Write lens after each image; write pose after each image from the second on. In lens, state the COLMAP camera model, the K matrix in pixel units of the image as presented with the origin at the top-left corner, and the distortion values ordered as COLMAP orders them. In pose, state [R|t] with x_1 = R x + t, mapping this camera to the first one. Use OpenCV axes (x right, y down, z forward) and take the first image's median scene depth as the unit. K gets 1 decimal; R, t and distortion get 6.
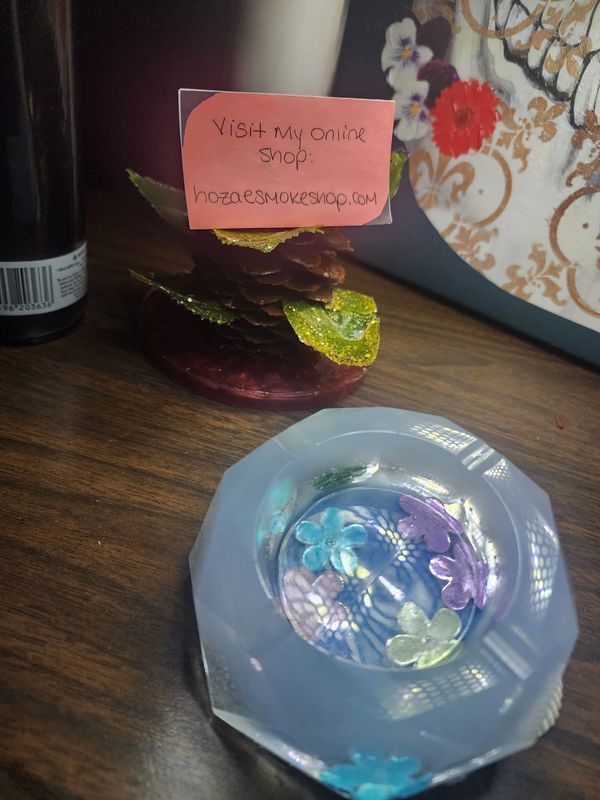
lens RADIAL K [[591.2, 0, 296.2], [0, 591.2, 404.4], [0, 0, 1]] dist [0.005061, -0.025873]
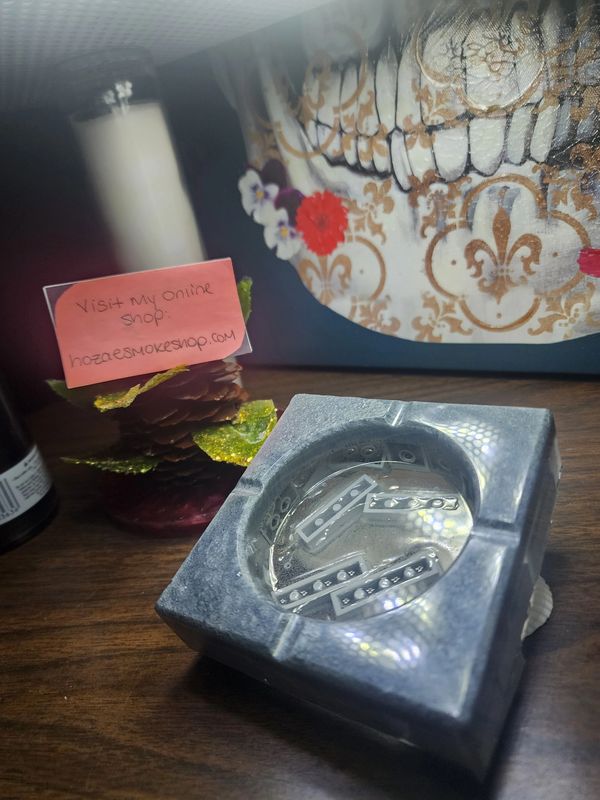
lens RADIAL K [[591.2, 0, 304.1], [0, 591.2, 399.9], [0, 0, 1]] dist [0.005061, -0.025873]
pose [[0.921851, -0.378125, -0.084921, 0.232105], [0.352709, 0.909396, -0.220444, 0.074037], [0.160582, 0.173264, 0.971696, -0.067834]]
